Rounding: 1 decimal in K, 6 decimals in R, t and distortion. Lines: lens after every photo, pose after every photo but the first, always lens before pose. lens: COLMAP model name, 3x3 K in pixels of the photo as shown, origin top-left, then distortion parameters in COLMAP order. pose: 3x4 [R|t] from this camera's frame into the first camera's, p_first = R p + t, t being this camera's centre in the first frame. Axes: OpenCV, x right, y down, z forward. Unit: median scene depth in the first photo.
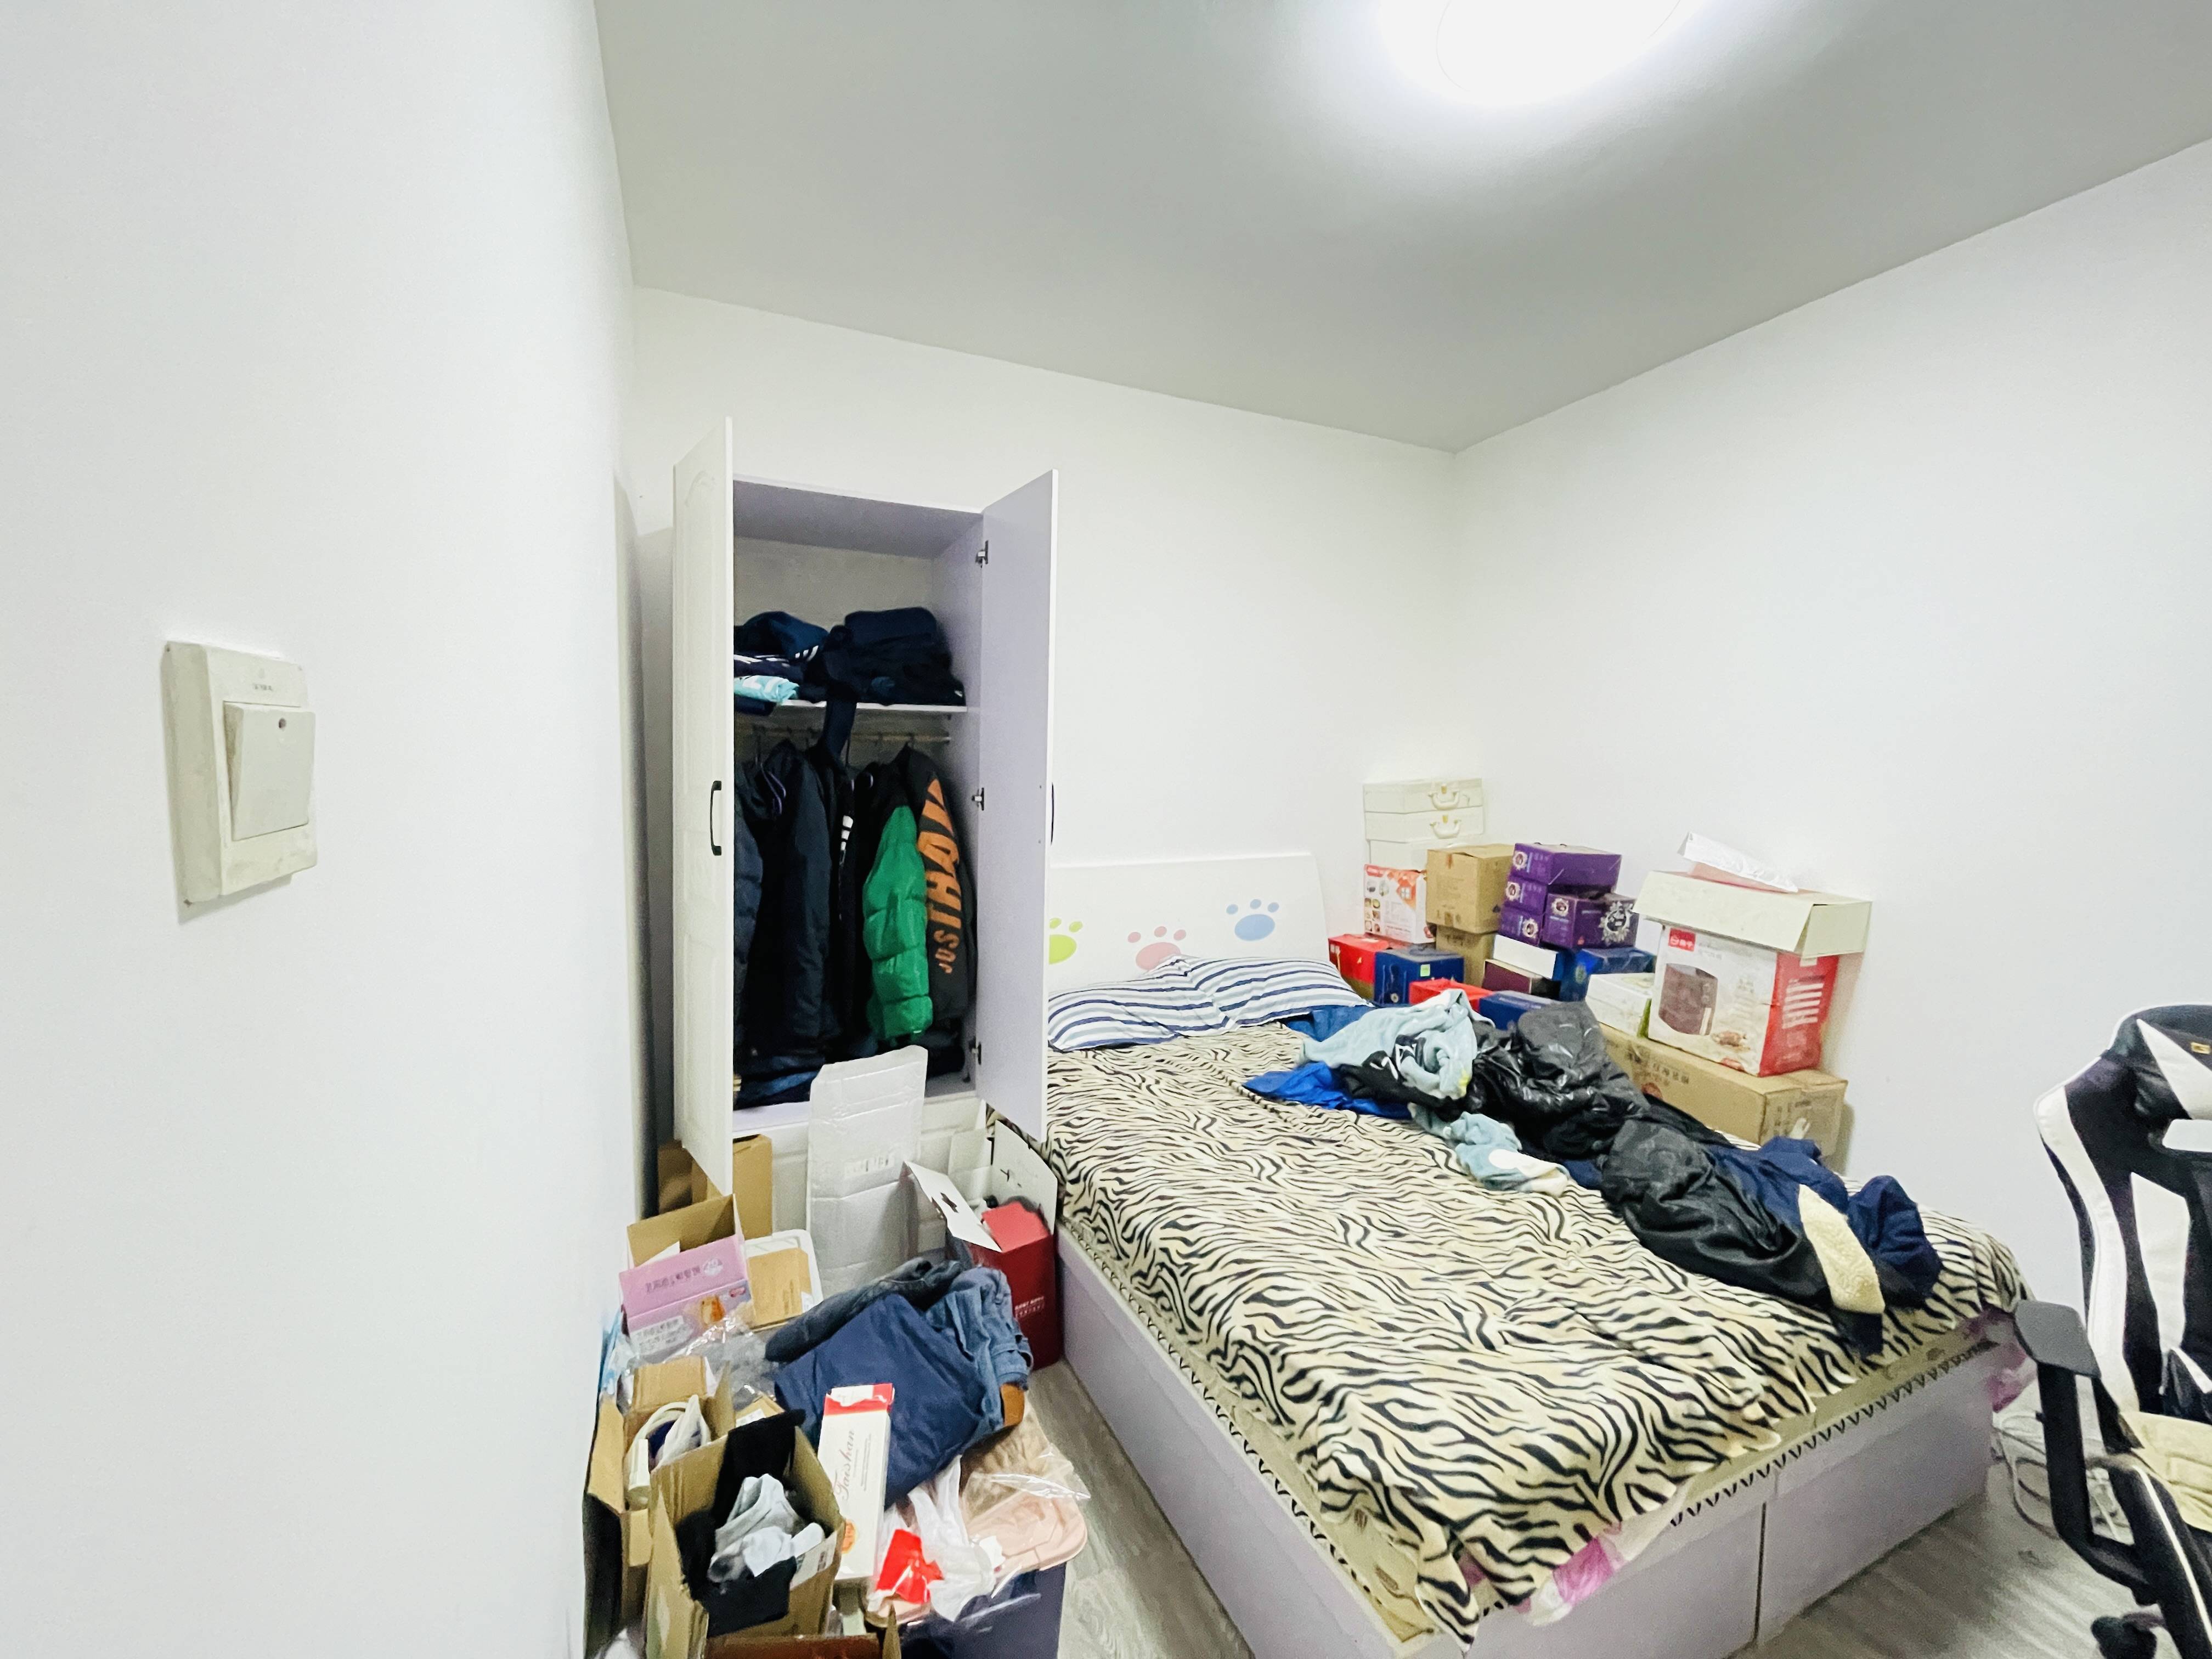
lens RADIAL K [[890.3, 0, 1107.5], [0, 890.3, 830.9], [0, 0, 1]] dist [-0.001916, -0.000102]
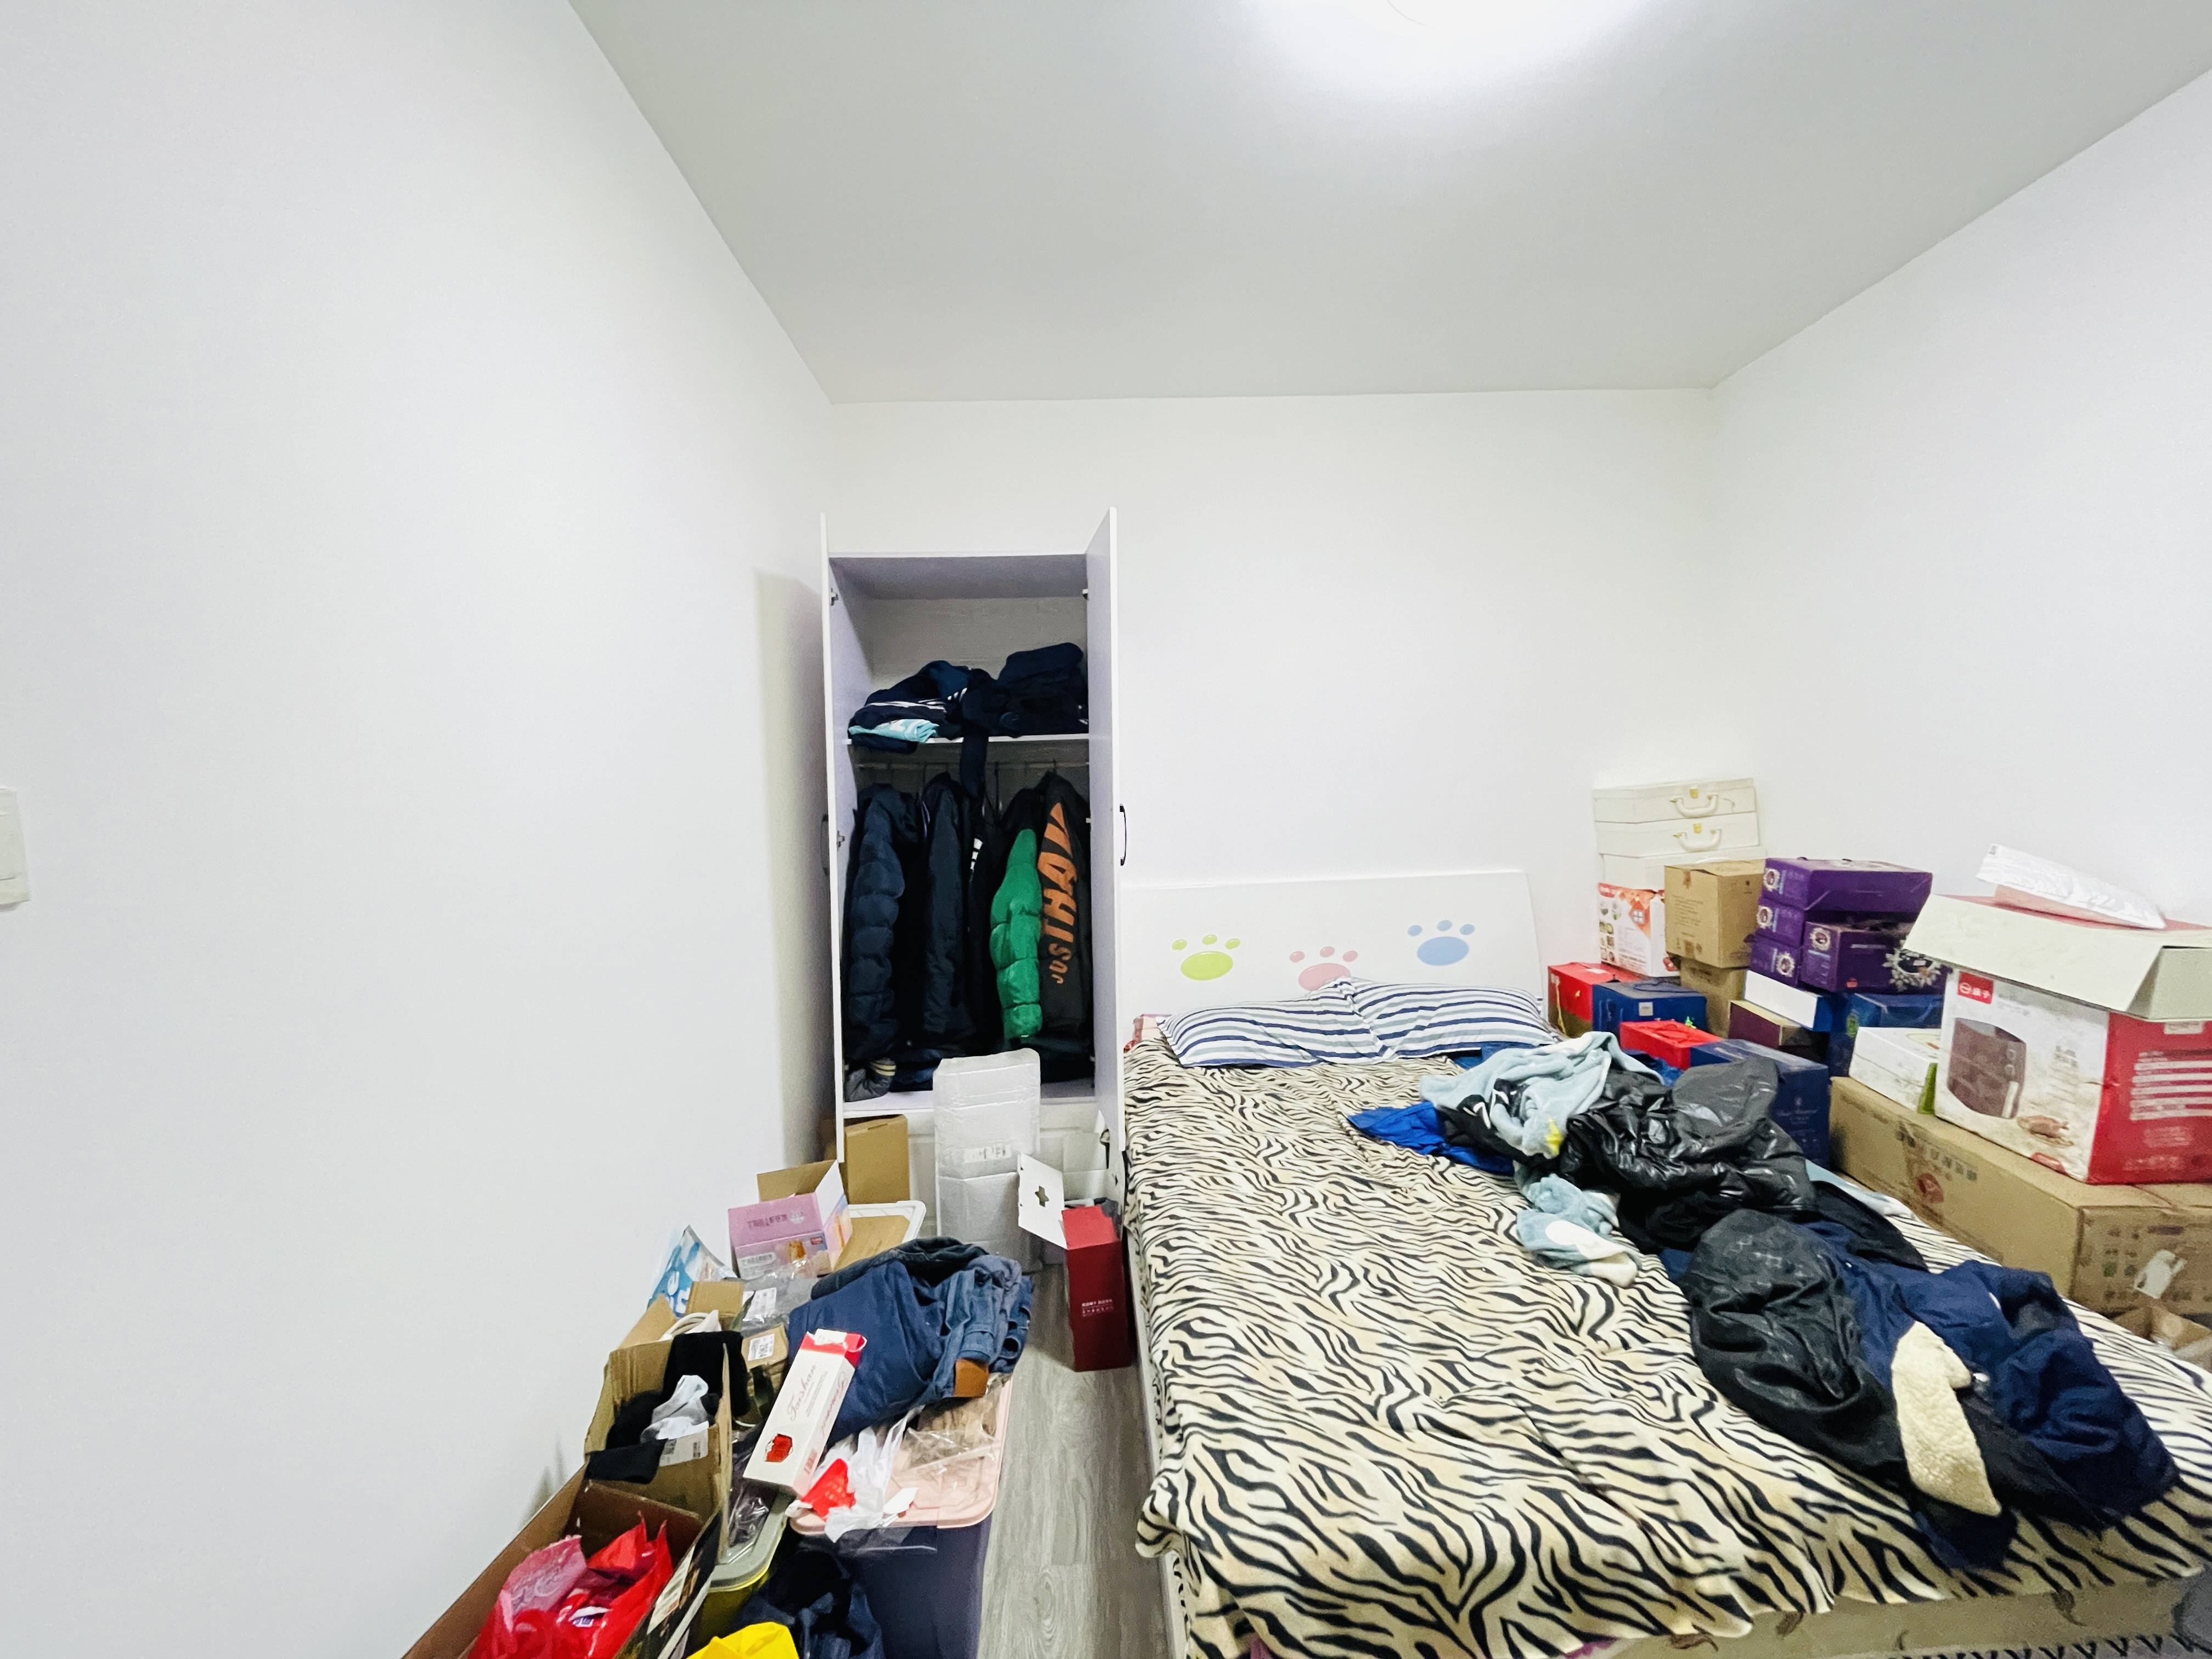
lens RADIAL K [[890.3, 0, 1110.0], [0, 890.3, 832.2], [0, 0, 1]] dist [-0.001916, -0.000102]
pose [[0.922723, -0.015805, -0.385139, 0.326823], [0.011456, 0.999842, -0.013584, -0.008649], [0.385293, 0.008123, 0.922759, 0.033063]]
